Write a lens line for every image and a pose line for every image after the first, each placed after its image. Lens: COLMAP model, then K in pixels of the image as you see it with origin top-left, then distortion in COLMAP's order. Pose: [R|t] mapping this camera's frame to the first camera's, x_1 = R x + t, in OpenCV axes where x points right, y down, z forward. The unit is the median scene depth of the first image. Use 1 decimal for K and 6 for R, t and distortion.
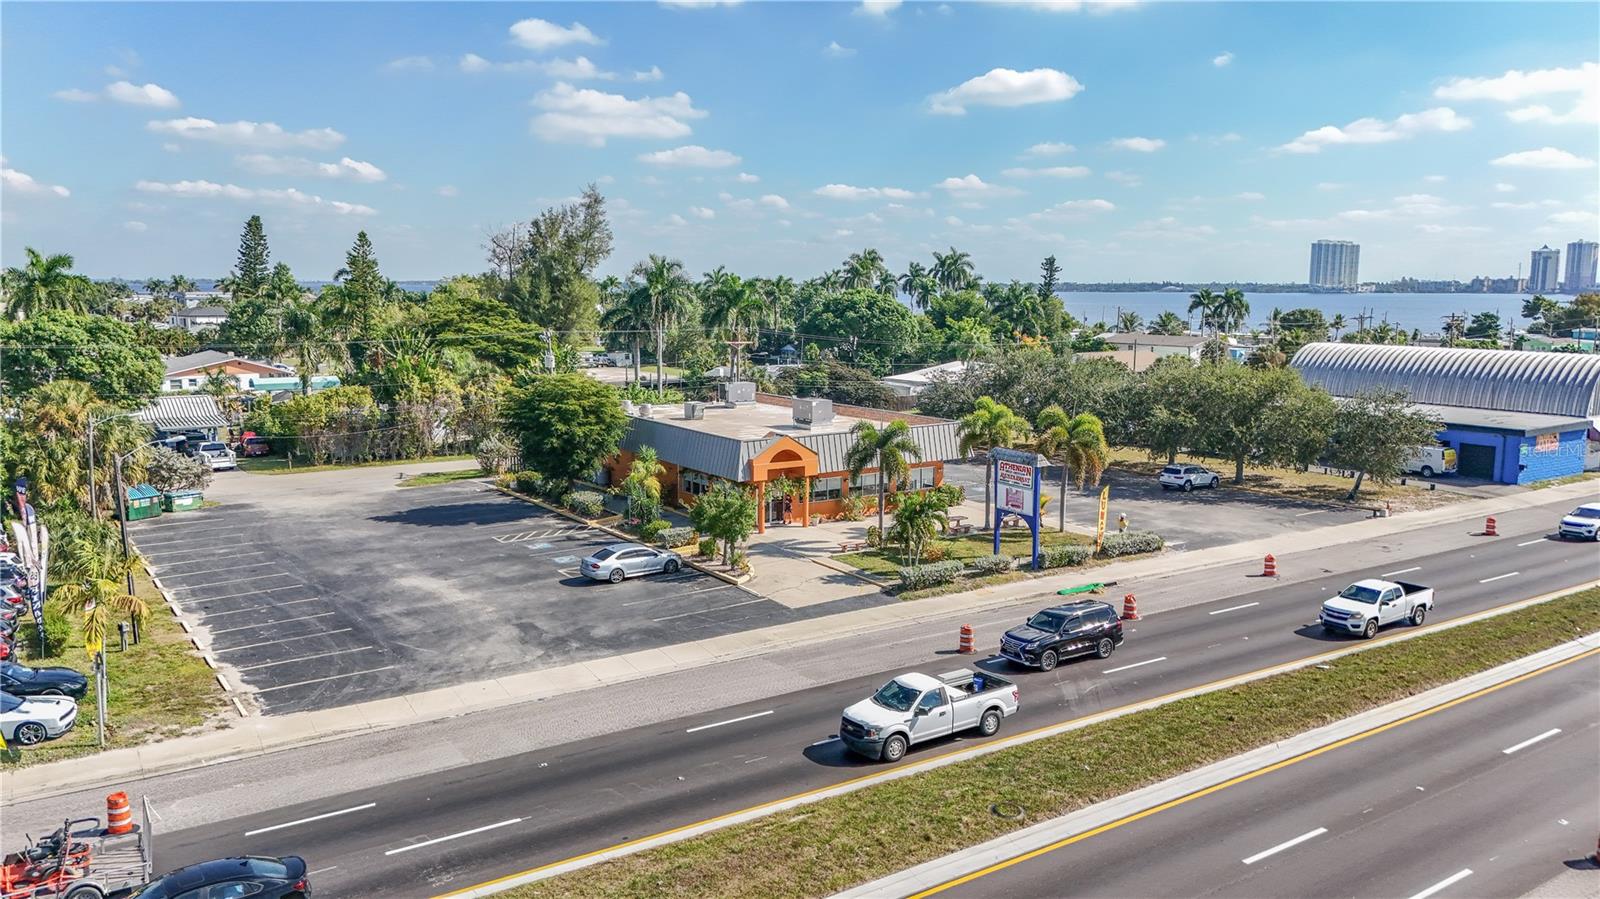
lens RADIAL K [[1165.1, 0, 804.1], [0, 1165.1, 432.5], [0, 0, 1]] dist [0.086386, -0.104004]
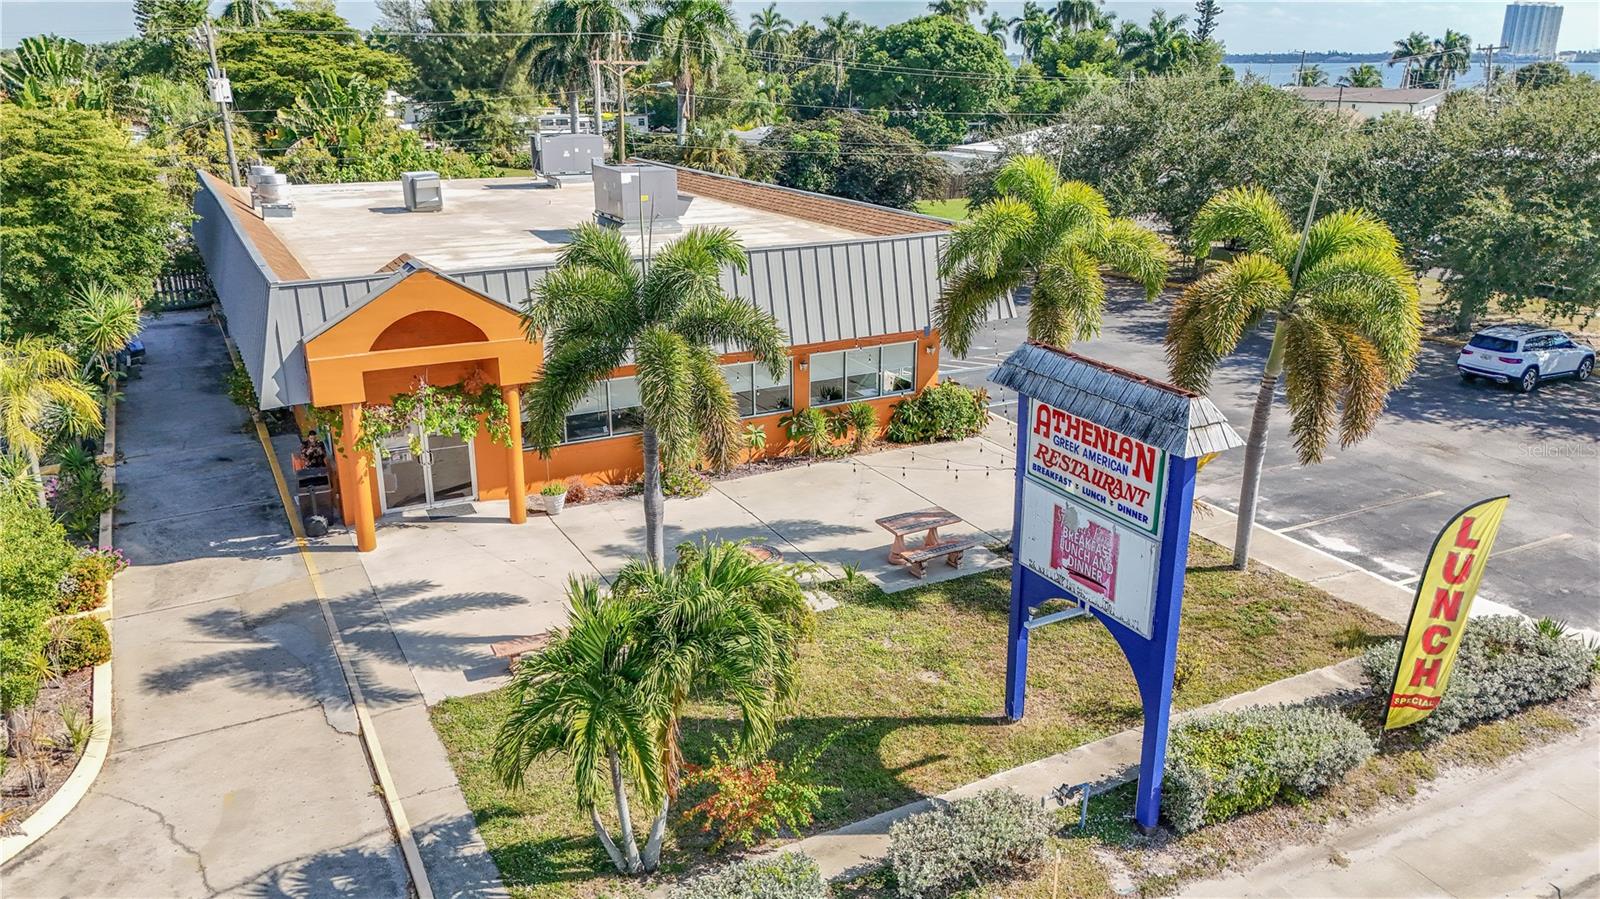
lens RADIAL K [[1168.2, 0, 807.3], [0, 1168.2, 445.9], [0, 0, 1]] dist [0.067134, -0.064537]
pose [[0.994970, 0.029839, -0.095628, 0.088639], [-0.011022, 0.981420, 0.191553, -0.009484], [0.099567, -0.189535, 0.976813, 0.459119]]
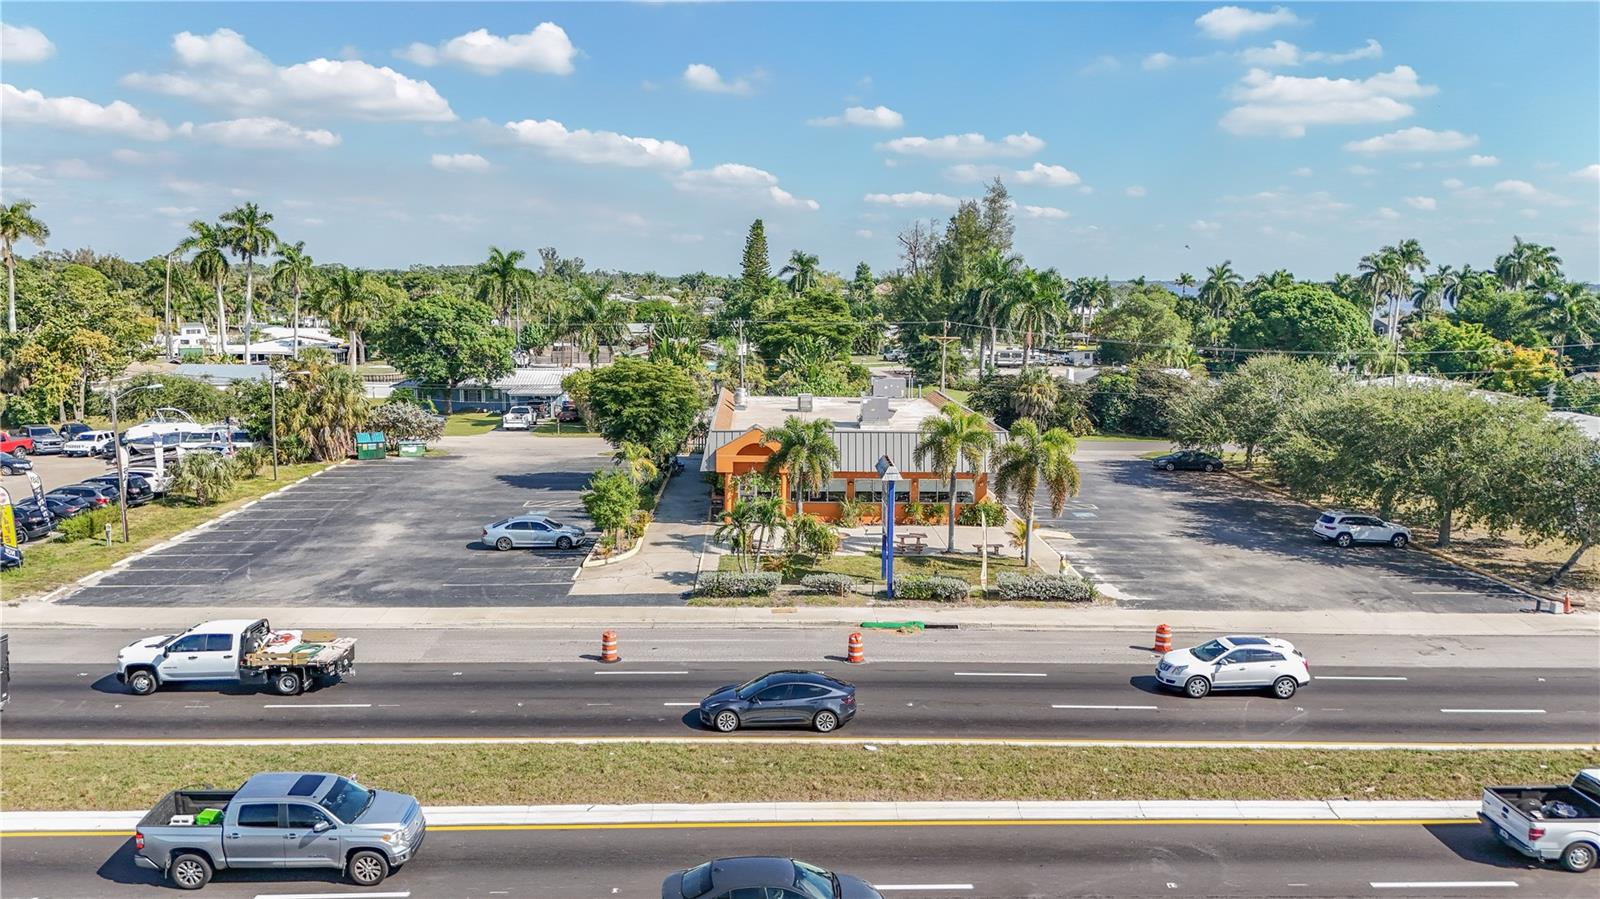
lens RADIAL K [[1168.2, 0, 807.3], [0, 1168.2, 445.9], [0, 0, 1]] dist [0.067134, -0.064537]
pose [[0.849609, 0.080797, -0.521187, 0.360997], [-0.075130, 0.996659, 0.032035, -0.011998], [0.522034, 0.011940, 0.852841, 0.134556]]
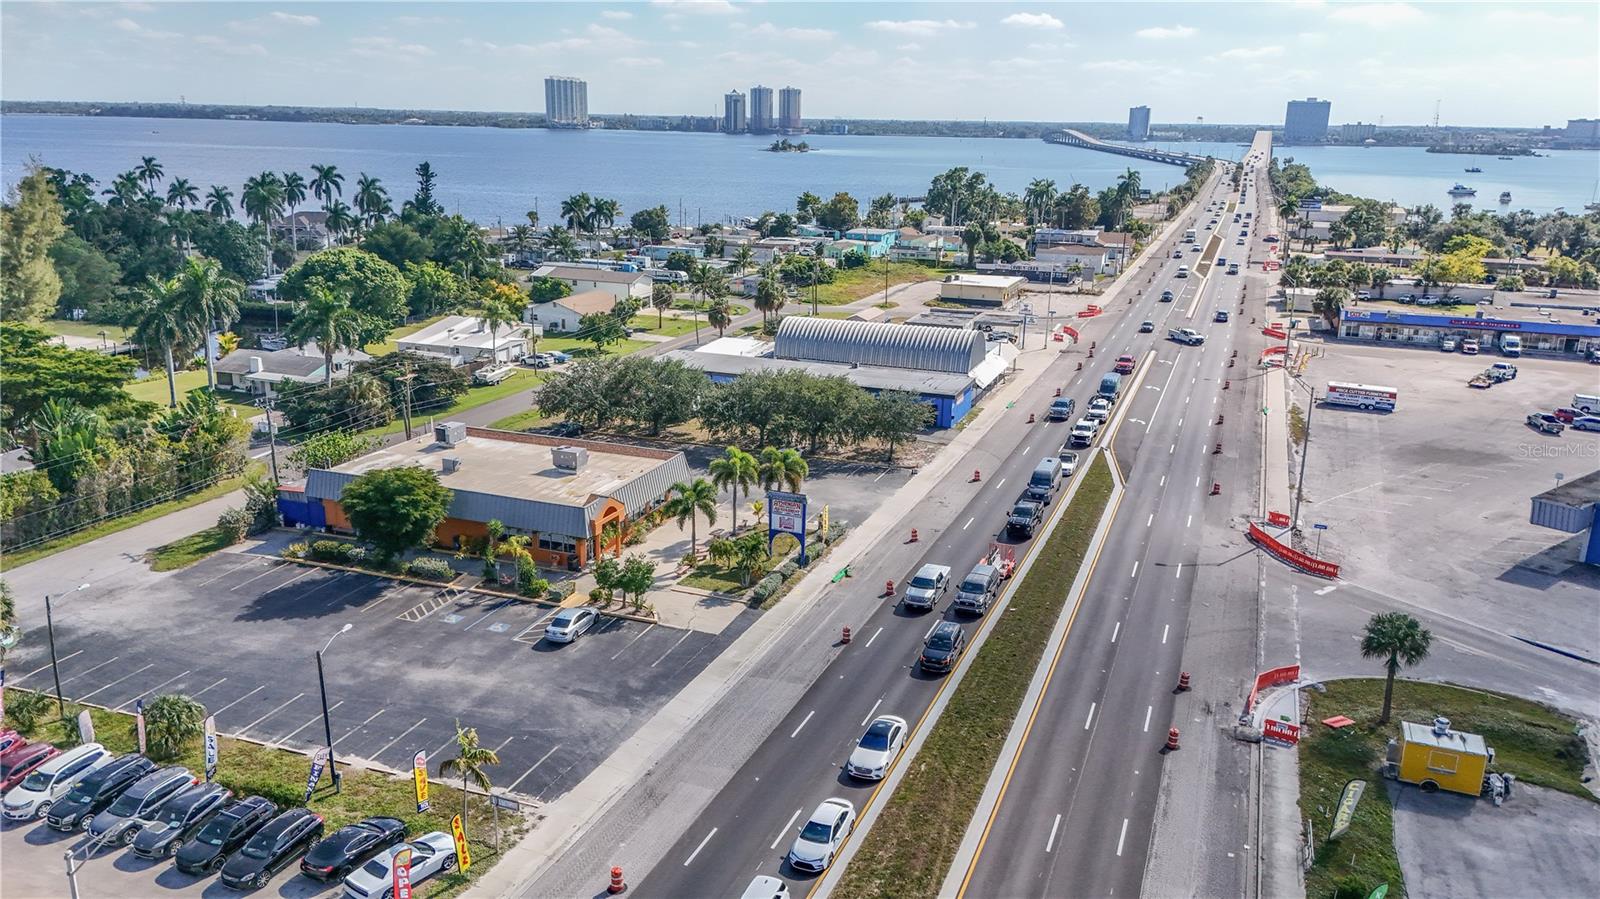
lens RADIAL K [[1183.9, 0, 801.0], [0, 1183.9, 416.6], [0, 0, 1]] dist [0.034495, 0.000373]
pose [[0.816233, -0.129681, 0.562980, -0.409335], [0.056875, 0.987785, 0.145075, -0.189400], [-0.574917, -0.086396, 0.813638, -0.164139]]
